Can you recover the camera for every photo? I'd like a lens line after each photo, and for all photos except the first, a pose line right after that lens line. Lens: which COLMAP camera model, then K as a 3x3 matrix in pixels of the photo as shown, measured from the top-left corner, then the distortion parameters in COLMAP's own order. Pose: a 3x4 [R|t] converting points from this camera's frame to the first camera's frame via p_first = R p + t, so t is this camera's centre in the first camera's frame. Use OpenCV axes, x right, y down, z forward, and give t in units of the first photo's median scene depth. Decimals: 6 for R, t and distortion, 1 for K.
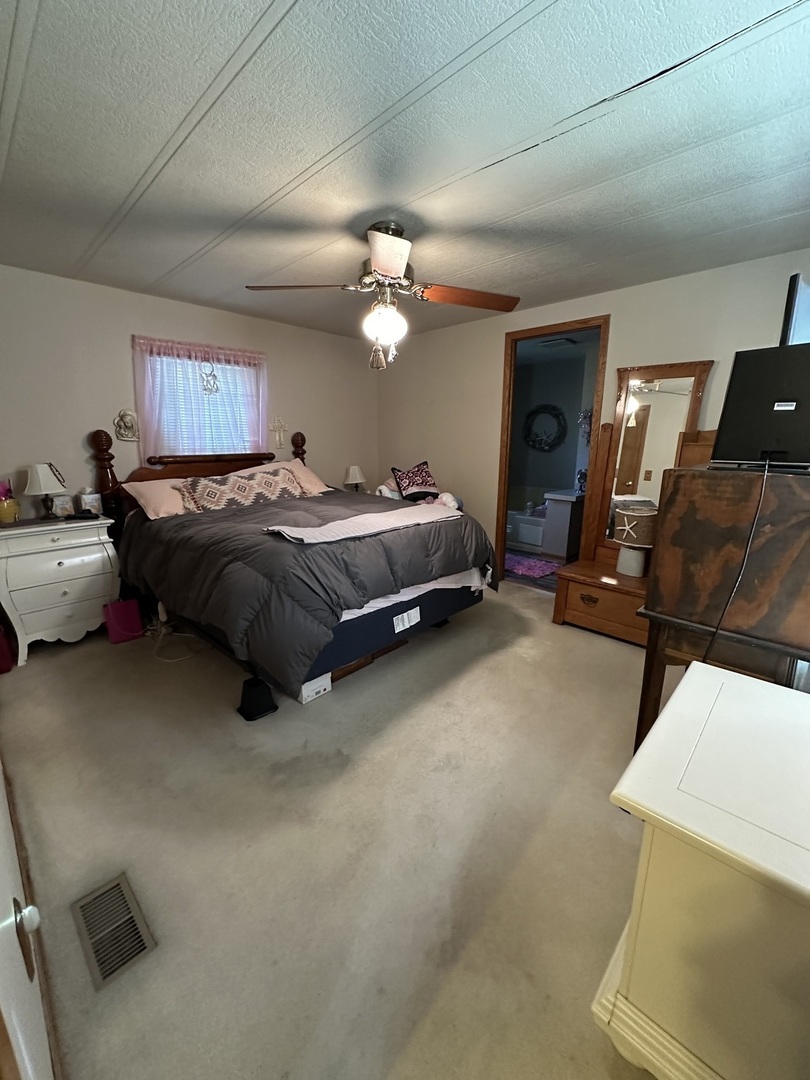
lens RADIAL K [[431.0, 0, 395.8], [0, 431.0, 540.3], [0, 0, 1]] dist [-0.004449, 0.001122]
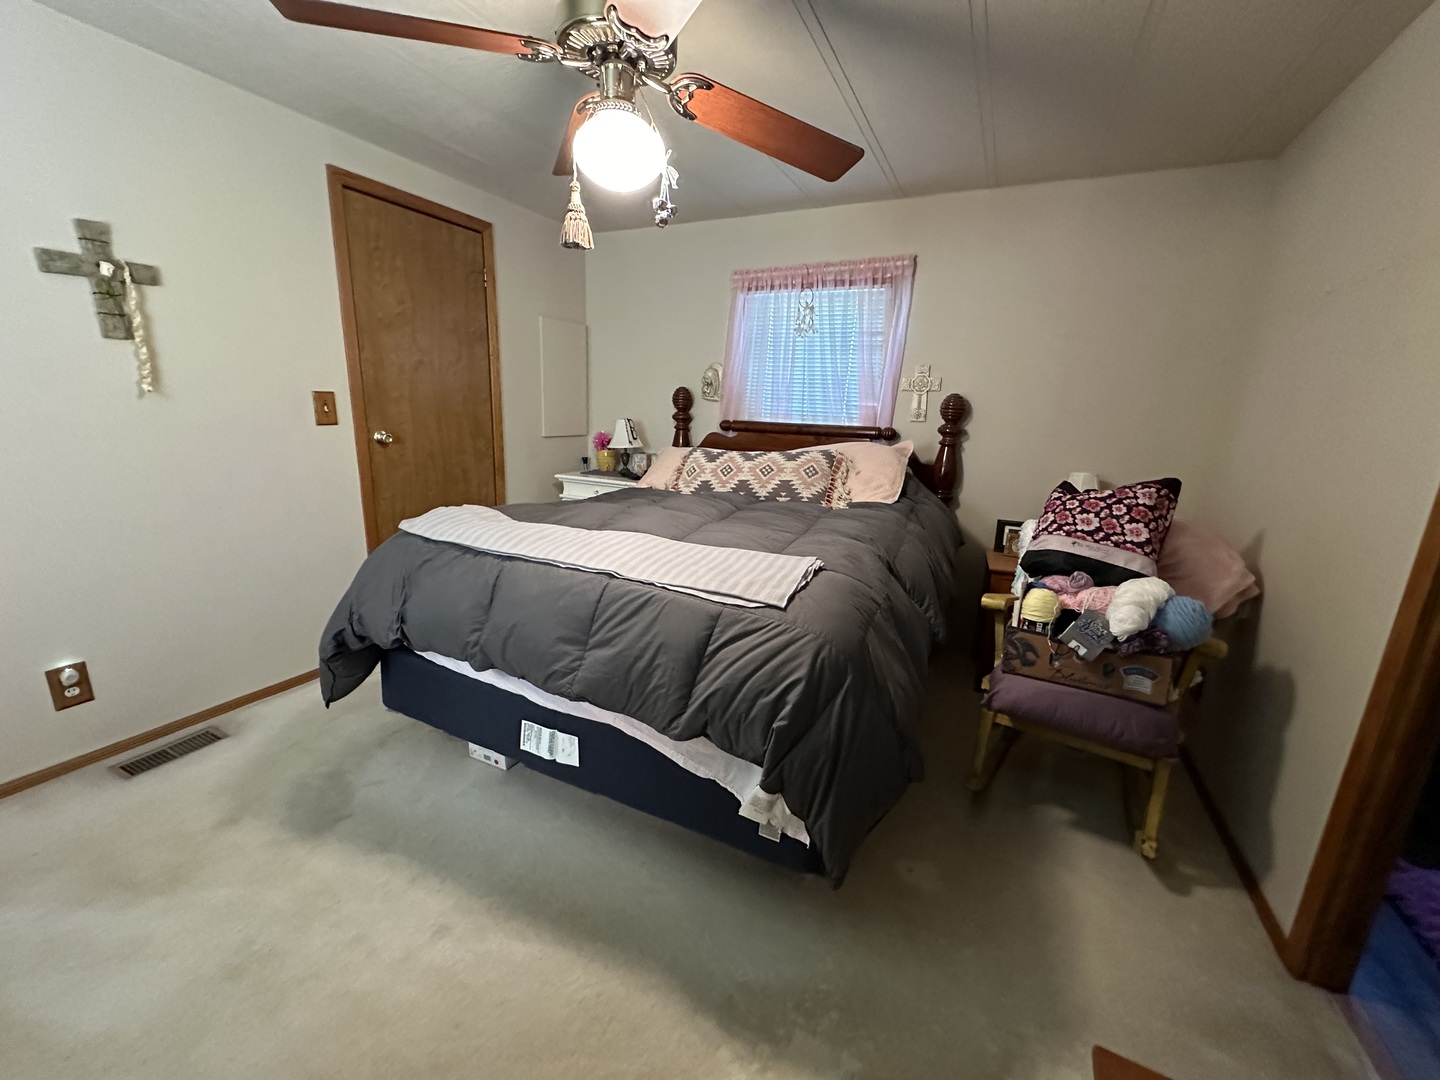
lens RADIAL K [[574.6, 0, 713.7], [0, 574.6, 536.1], [0, 0, 1]] dist [-0.004449, 0.001122]
pose [[0.312097, 0.227882, -0.922315, 0.485523], [-0.251667, 0.955956, 0.151034, -0.148932], [0.916111, 0.184980, 0.355701, 0.658121]]
